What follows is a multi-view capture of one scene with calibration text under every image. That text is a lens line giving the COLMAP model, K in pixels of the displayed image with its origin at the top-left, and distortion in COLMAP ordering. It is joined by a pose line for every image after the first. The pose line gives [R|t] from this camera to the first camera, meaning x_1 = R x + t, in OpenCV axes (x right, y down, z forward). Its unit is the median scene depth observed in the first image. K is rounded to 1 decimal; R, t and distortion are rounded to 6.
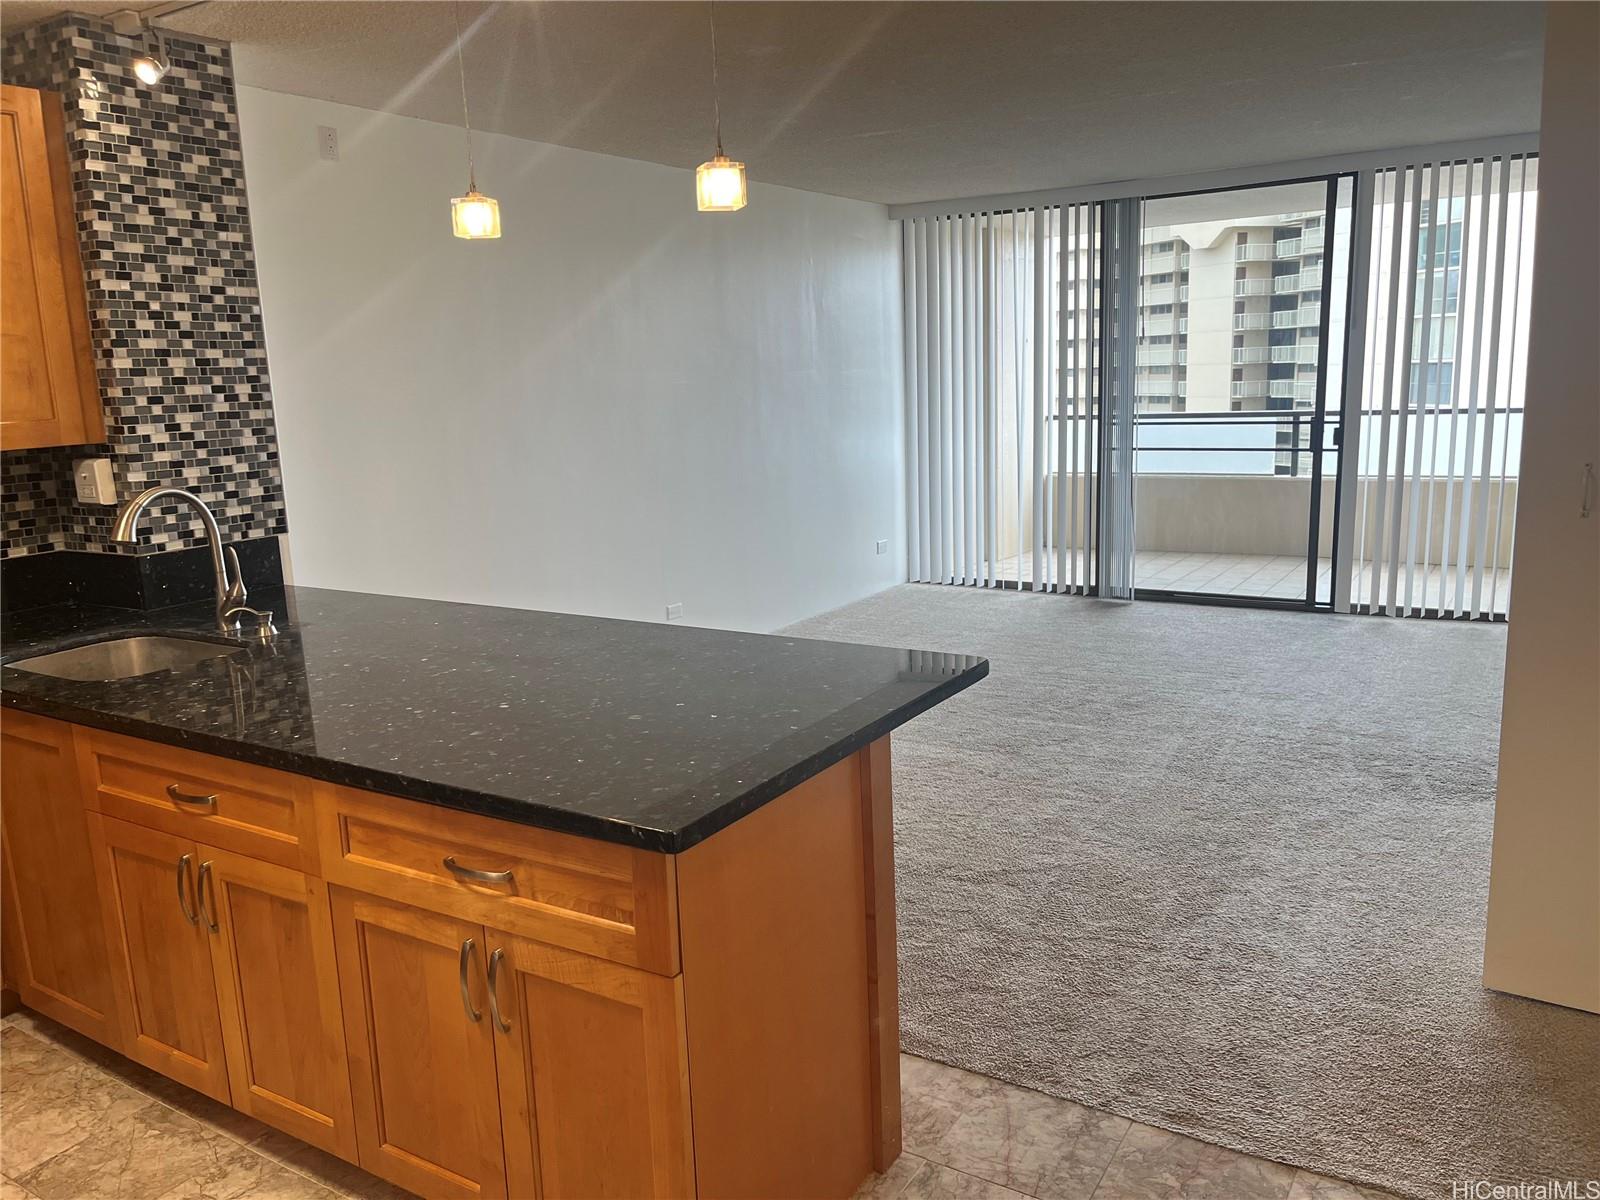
lens RADIAL K [[1213.7, 0, 844.0], [0, 1213.7, 604.2], [0, 0, 1]] dist [0.000208, -0.053303]
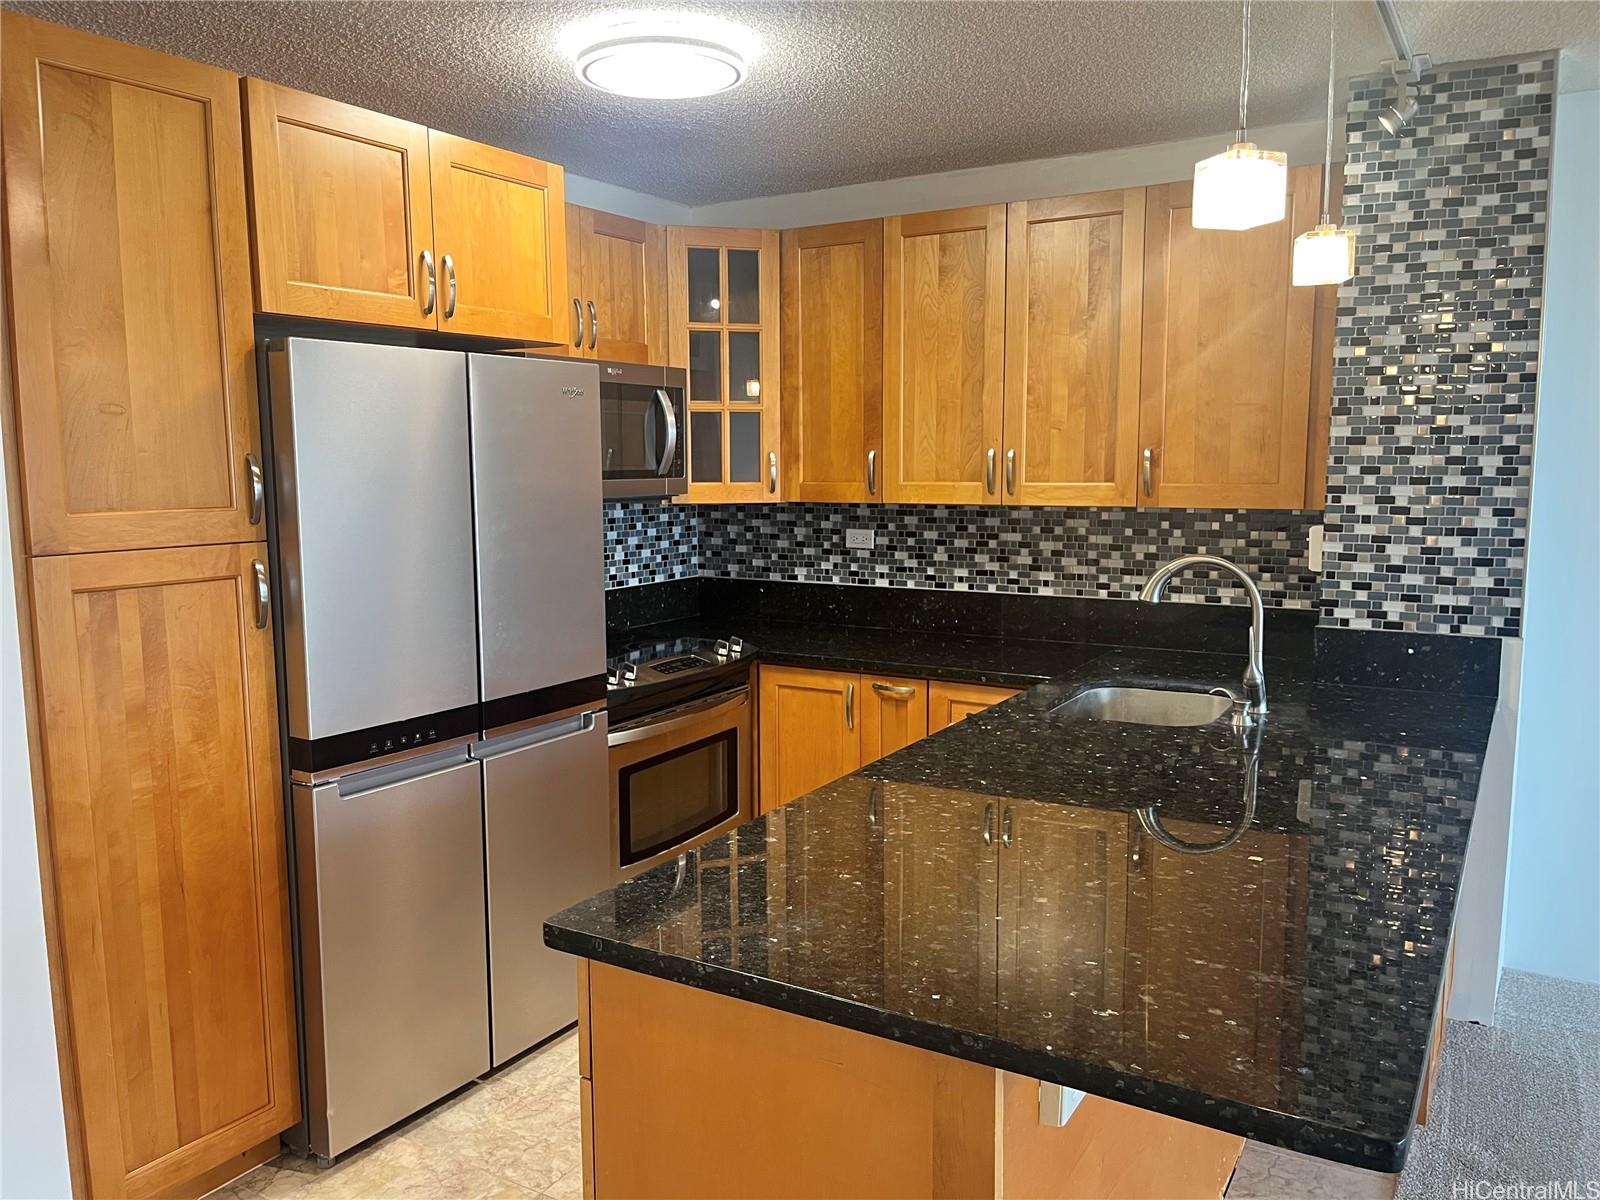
lens RADIAL K [[1213.7, 0, 791.0], [0, 1213.7, 613.6], [0, 0, 1]] dist [0.000208, -0.053303]
pose [[-0.030564, 0.148493, -0.988441, 0.381106], [-0.183526, 0.971257, 0.151586, -0.115237], [0.982540, 0.186038, -0.002433, 0.552263]]
